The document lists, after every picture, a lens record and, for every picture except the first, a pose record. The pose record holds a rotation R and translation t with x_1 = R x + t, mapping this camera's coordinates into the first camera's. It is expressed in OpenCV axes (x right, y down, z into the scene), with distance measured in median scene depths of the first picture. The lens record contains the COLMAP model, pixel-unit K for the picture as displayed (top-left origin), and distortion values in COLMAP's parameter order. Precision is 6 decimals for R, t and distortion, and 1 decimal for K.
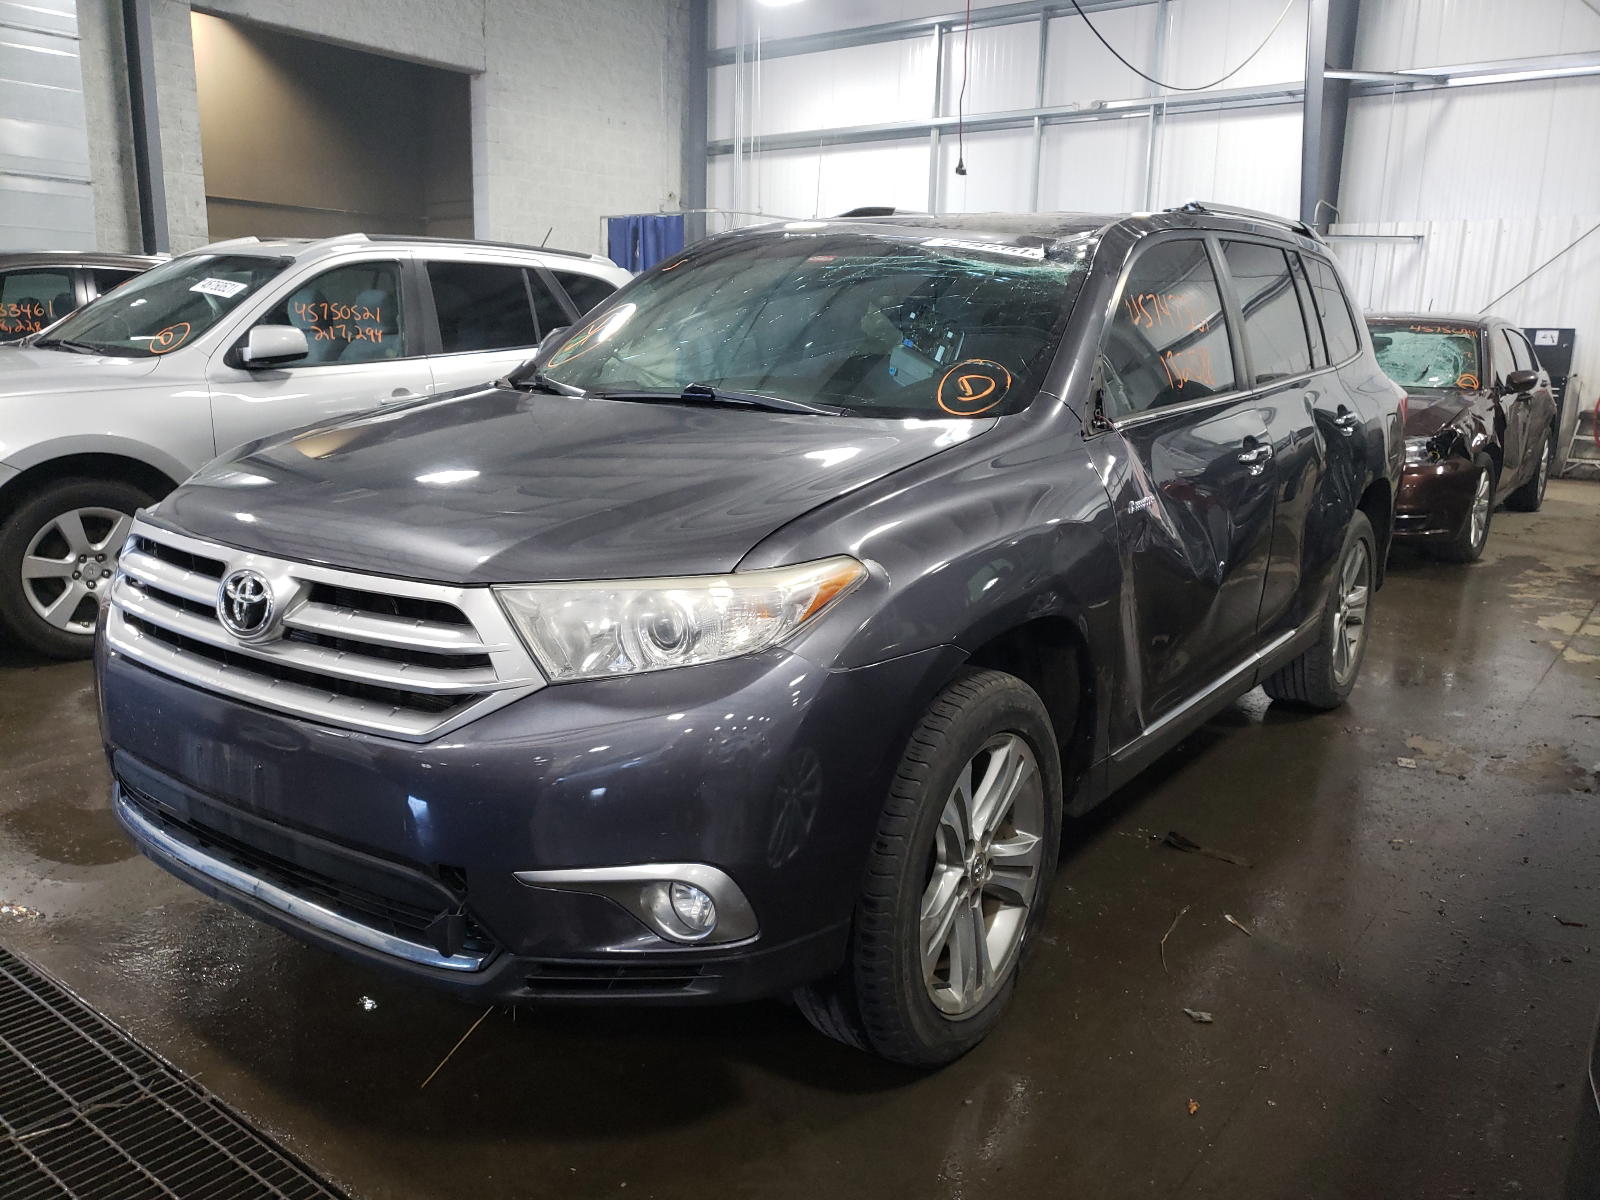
lens RADIAL K [[1224.5, 0, 780.5], [0, 1224.5, 603.0], [0, 0, 1]] dist [0.001532, 0.003885]
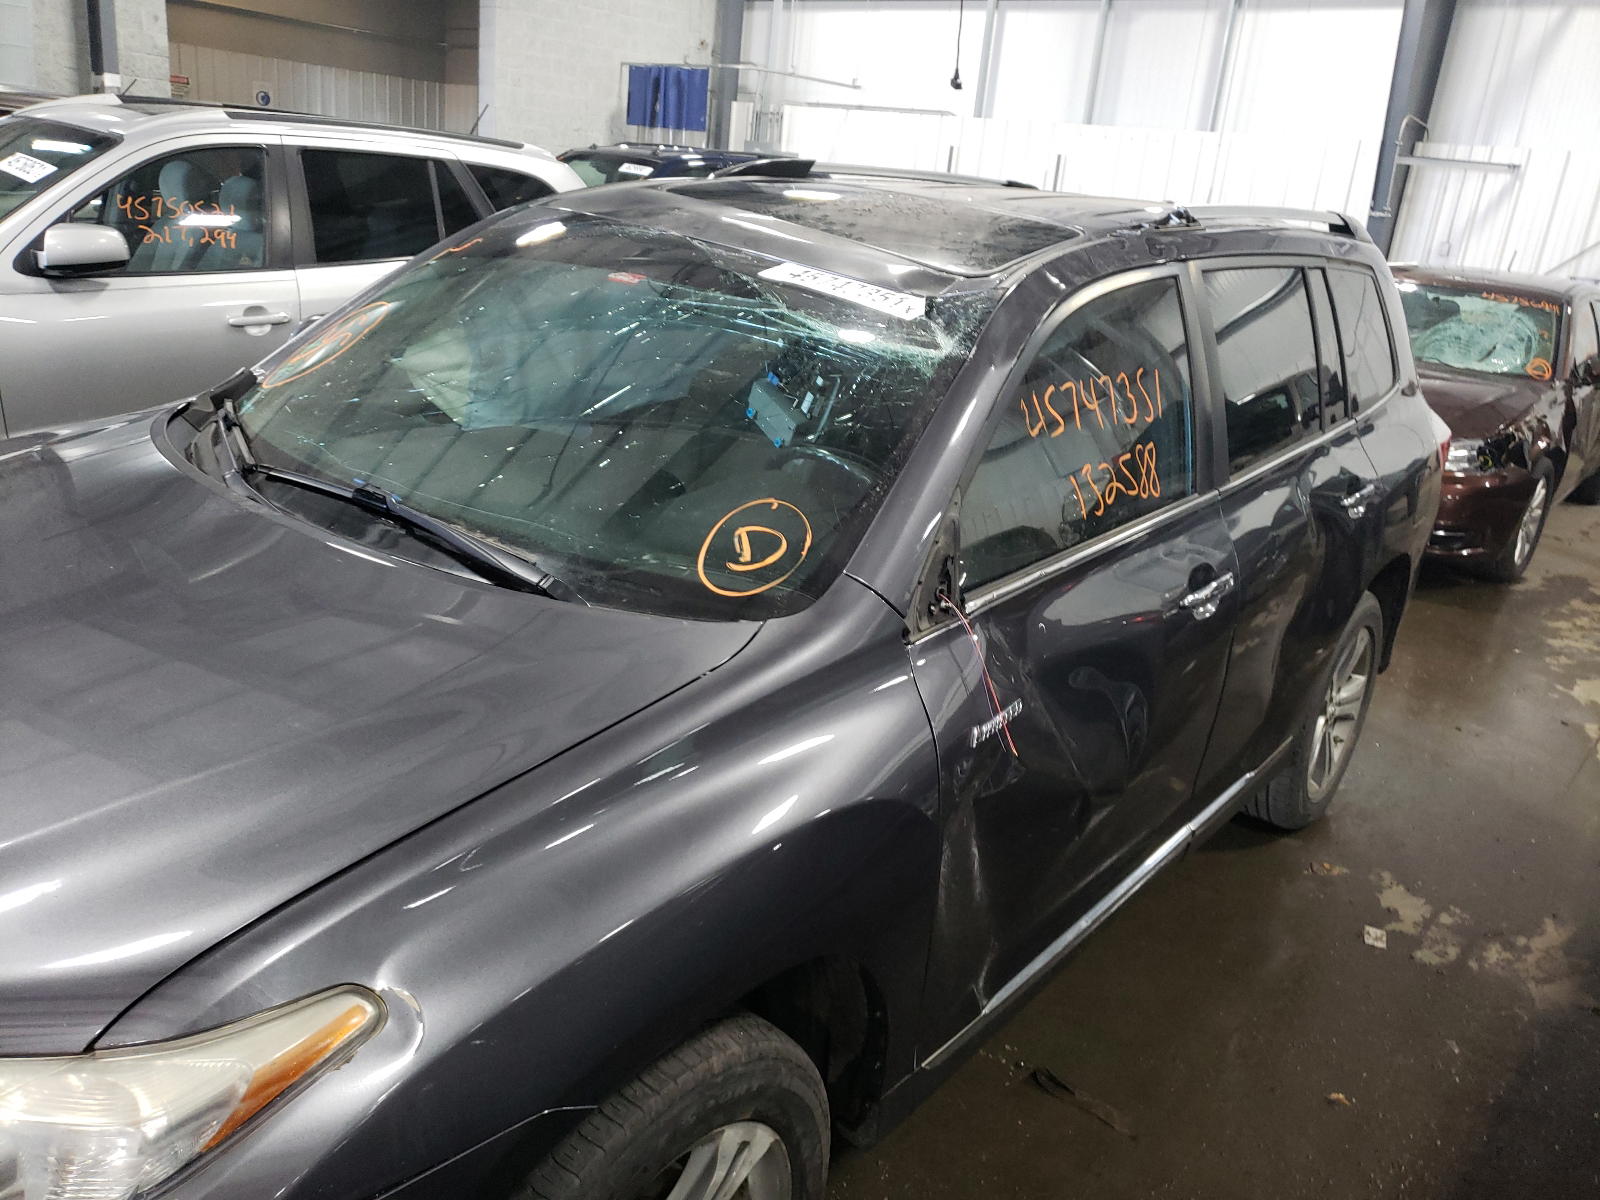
lens RADIAL K [[1231.5, 0, 800.0], [0, 1231.5, 600.0], [0, 0, 1]] dist [0.011003, 0.003026]
pose [[0.996534, 0.082843, -0.007605, 0.068683], [-0.081513, 0.990613, 0.109736, -0.080894], [0.016625, -0.108736, 0.993932, 0.118806]]
